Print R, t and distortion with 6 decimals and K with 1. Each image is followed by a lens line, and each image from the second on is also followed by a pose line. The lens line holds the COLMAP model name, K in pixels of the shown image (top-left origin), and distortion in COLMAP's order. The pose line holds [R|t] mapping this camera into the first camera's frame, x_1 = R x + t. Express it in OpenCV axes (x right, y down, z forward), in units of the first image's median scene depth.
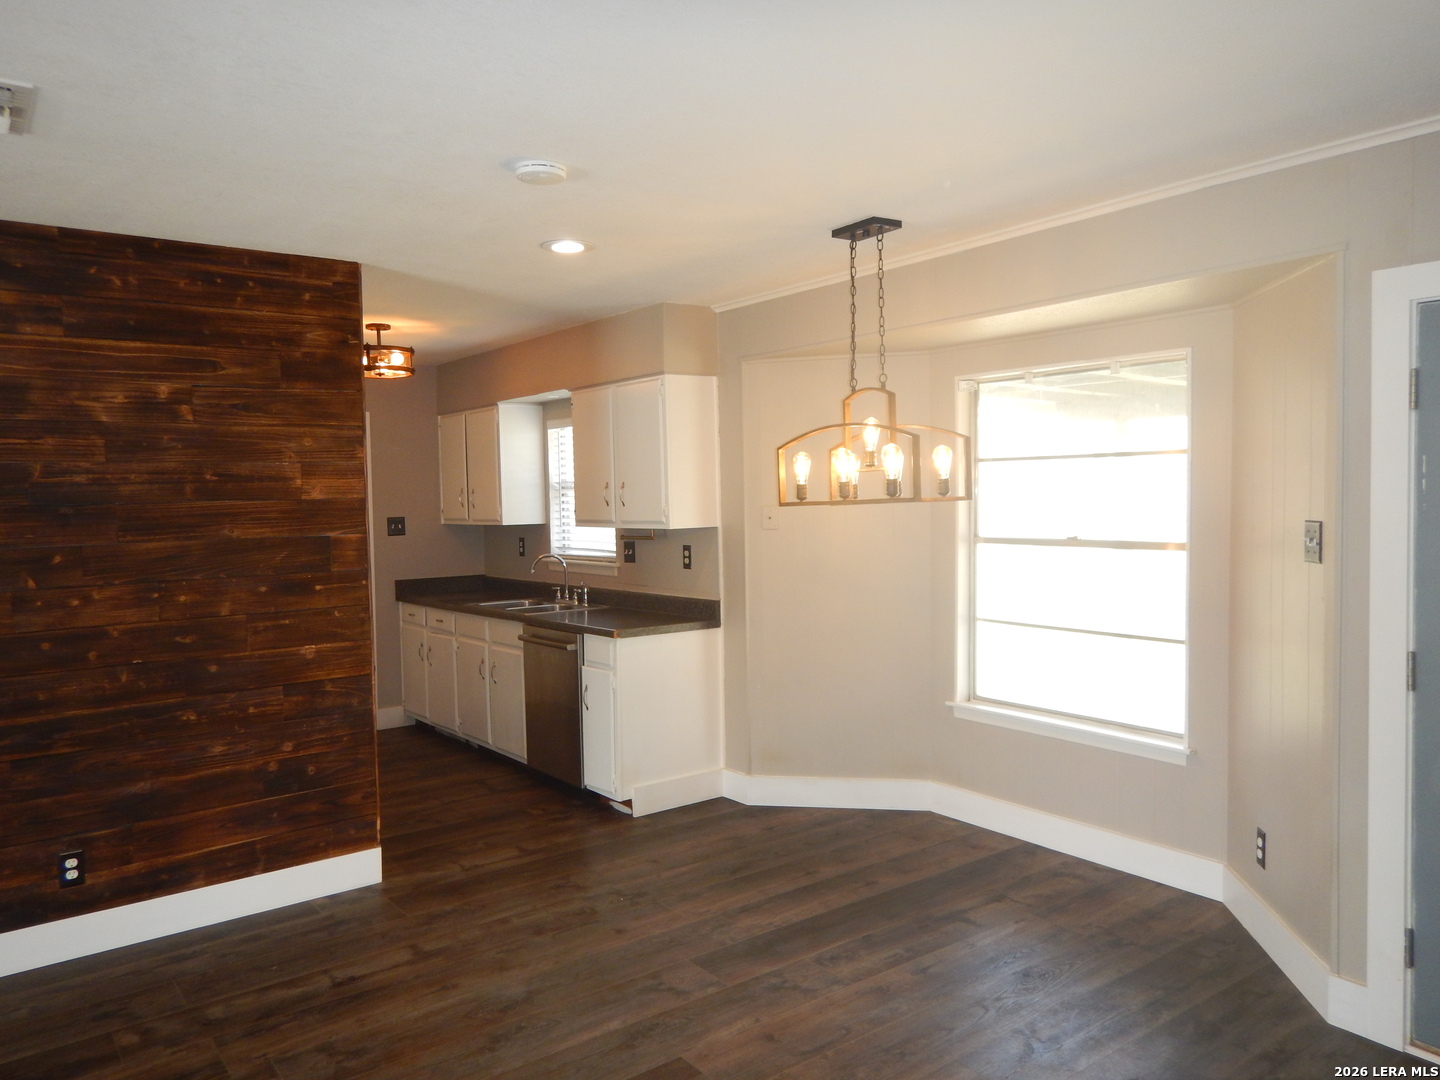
lens RADIAL K [[1044.9, 0, 715.3], [0, 1044.9, 543.8], [0, 0, 1]] dist [0.007255, 0.005116]
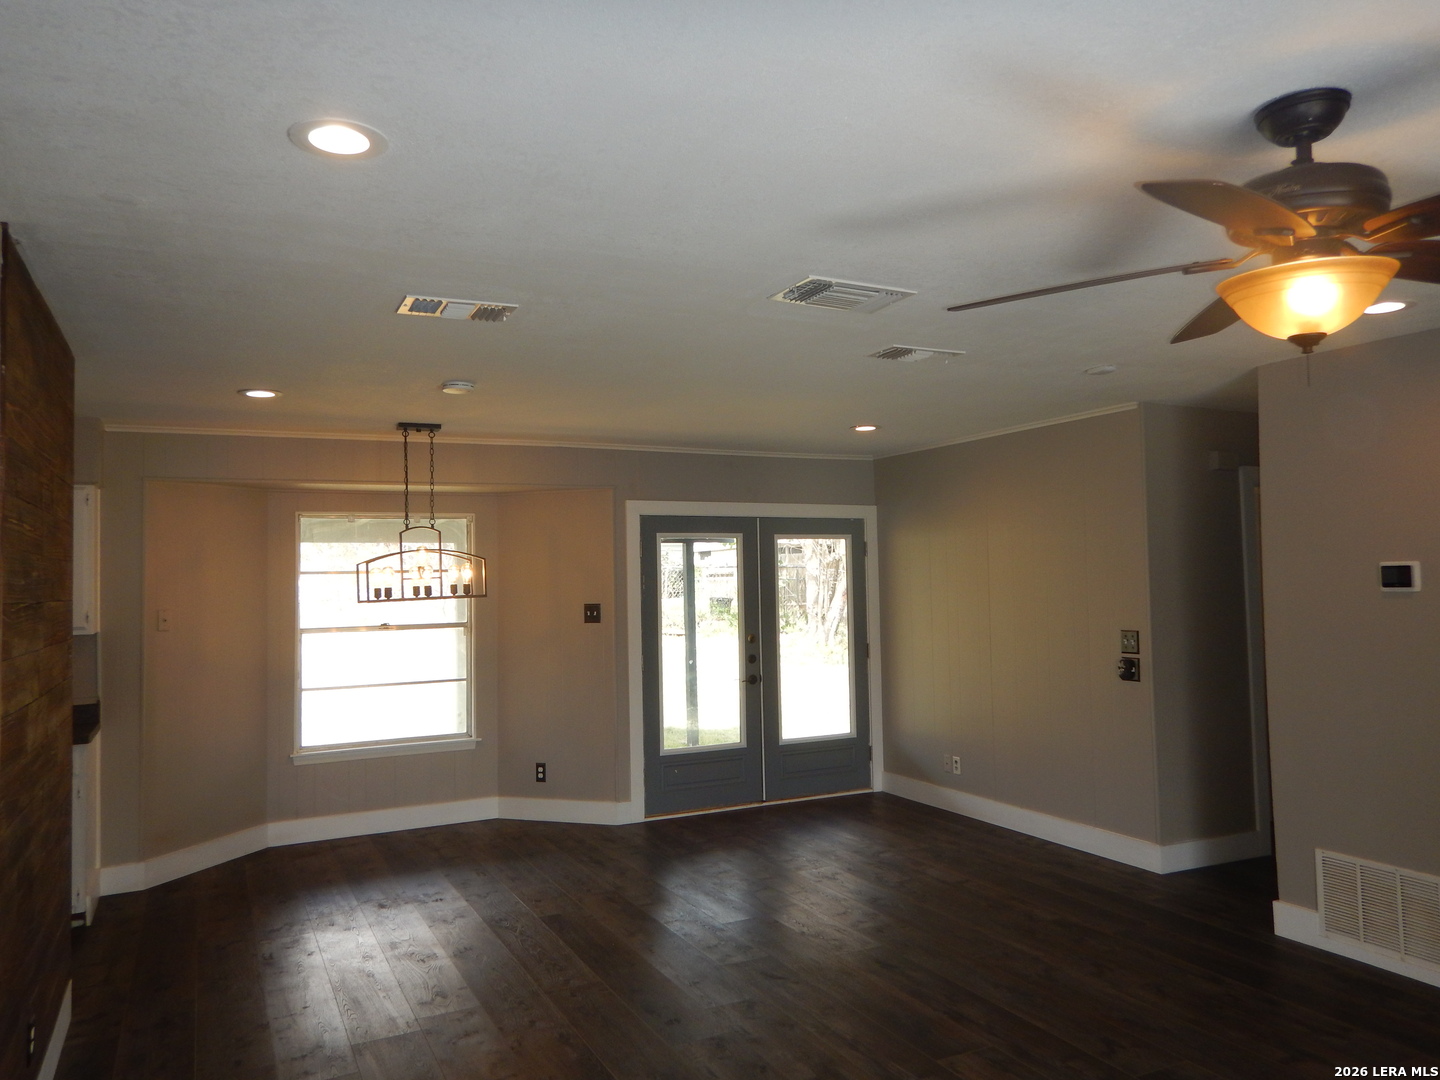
lens RADIAL K [[1044.9, 0, 719.7], [0, 1044.9, 537.9], [0, 0, 1]] dist [0.007255, 0.005116]
pose [[0.163971, 0.053777, 0.984998, -1.233398], [0.066392, 0.995647, -0.065410, 0.000586], [-0.984228, 0.076122, 0.159687, 0.286121]]
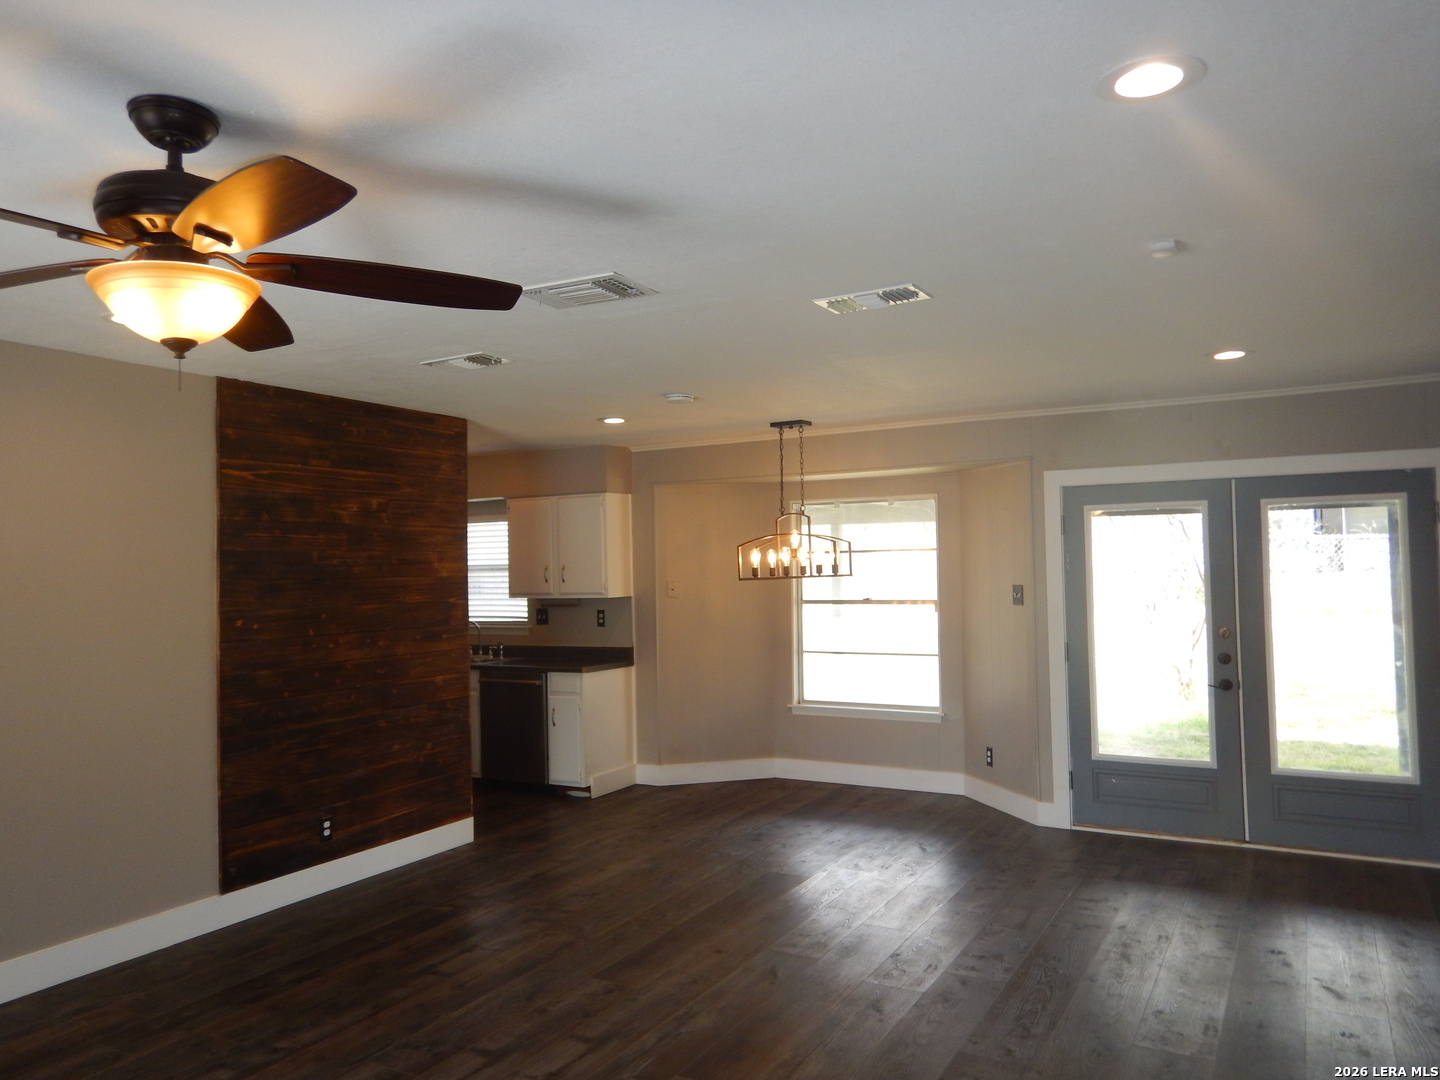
lens RADIAL K [[1044.9, 0, 718.8], [0, 1044.9, 537.3], [0, 0, 1]] dist [0.007255, 0.005116]
pose [[0.916318, 0.014285, 0.400195, -0.628591], [0.020773, 0.996322, -0.083127, 0.034263], [-0.399911, 0.084484, 0.912652, -0.520161]]
